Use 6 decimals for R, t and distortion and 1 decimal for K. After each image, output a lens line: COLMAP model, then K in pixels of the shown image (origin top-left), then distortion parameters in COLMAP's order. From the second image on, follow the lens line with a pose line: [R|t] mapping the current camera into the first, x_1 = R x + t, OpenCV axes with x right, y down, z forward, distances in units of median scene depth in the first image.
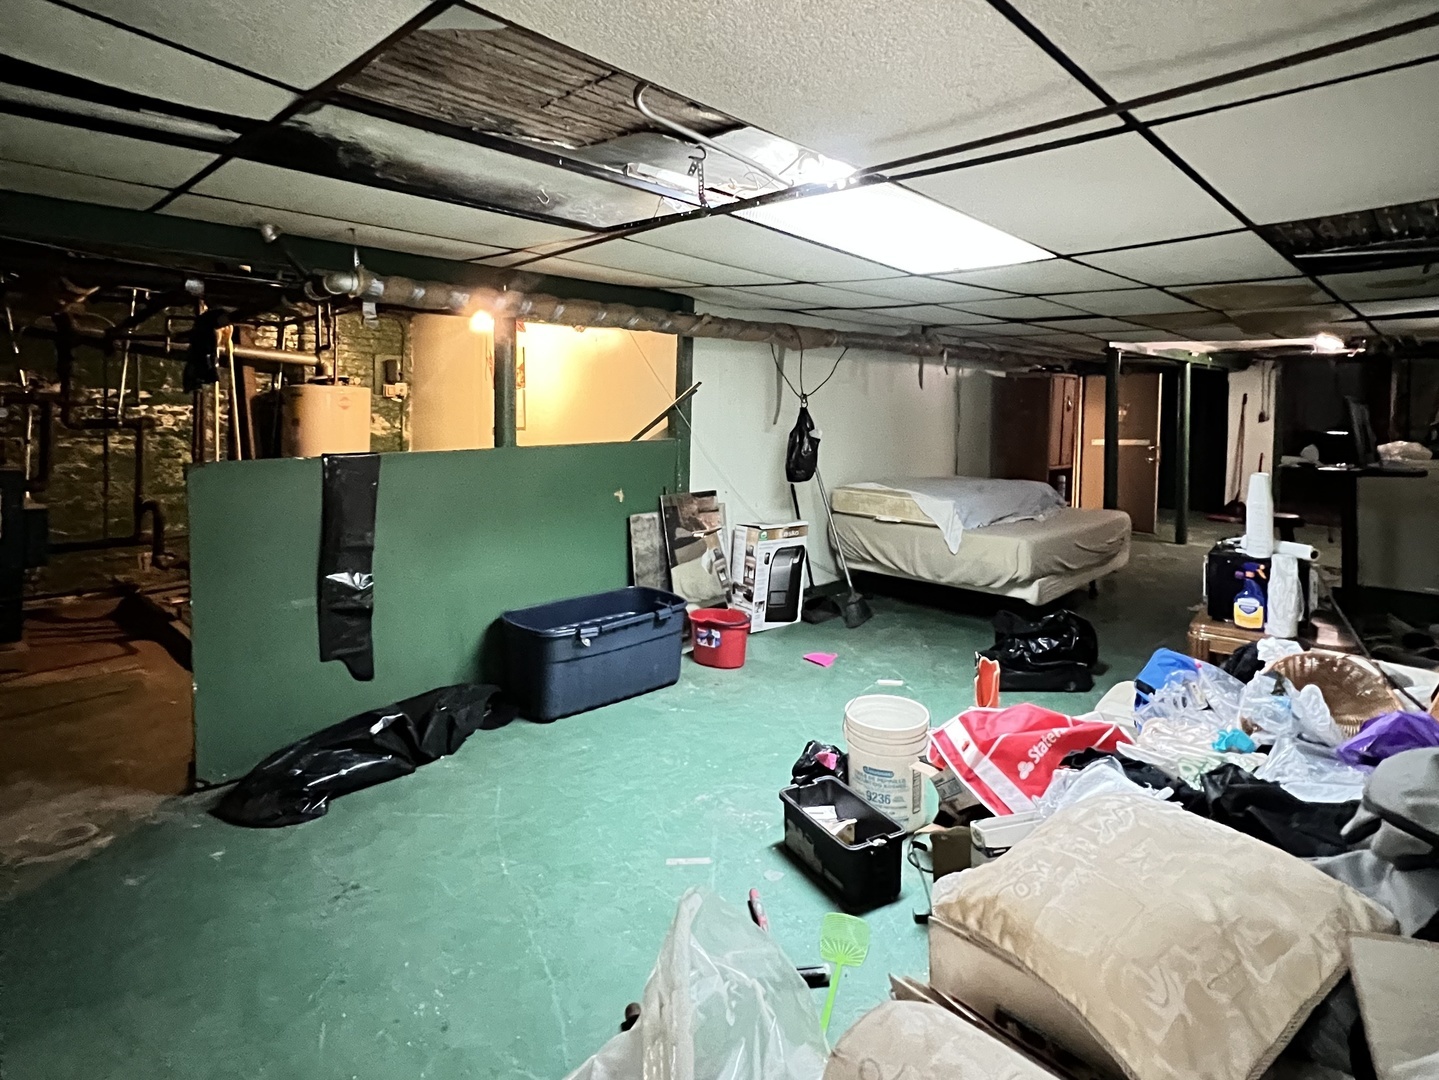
lens RADIAL K [[761.0, 0, 719.5], [0, 761.0, 540.0], [0, 0, 1]] dist [0.003998, 0.000772]
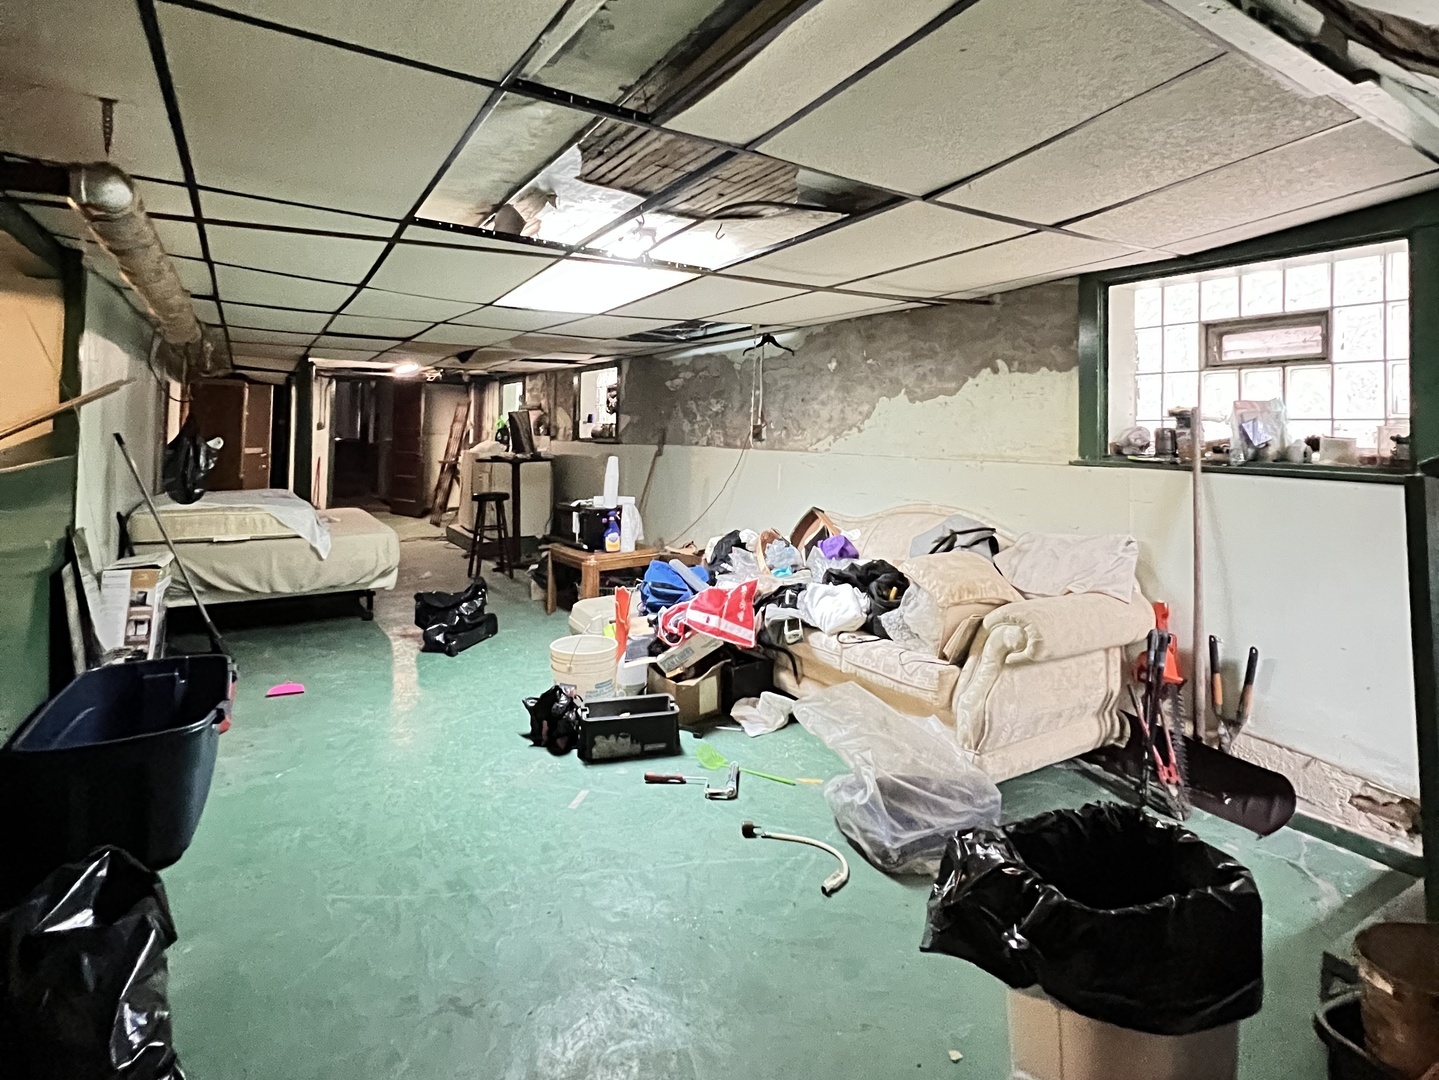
lens RADIAL K [[761.0, 0, 719.5], [0, 761.0, 540.0], [0, 0, 1]] dist [0.003998, 0.000772]
pose [[0.261944, -0.150157, 0.953330, -0.596328], [0.162008, 0.980645, 0.109945, -0.038375], [-0.951388, 0.125648, 0.281201, 0.232008]]
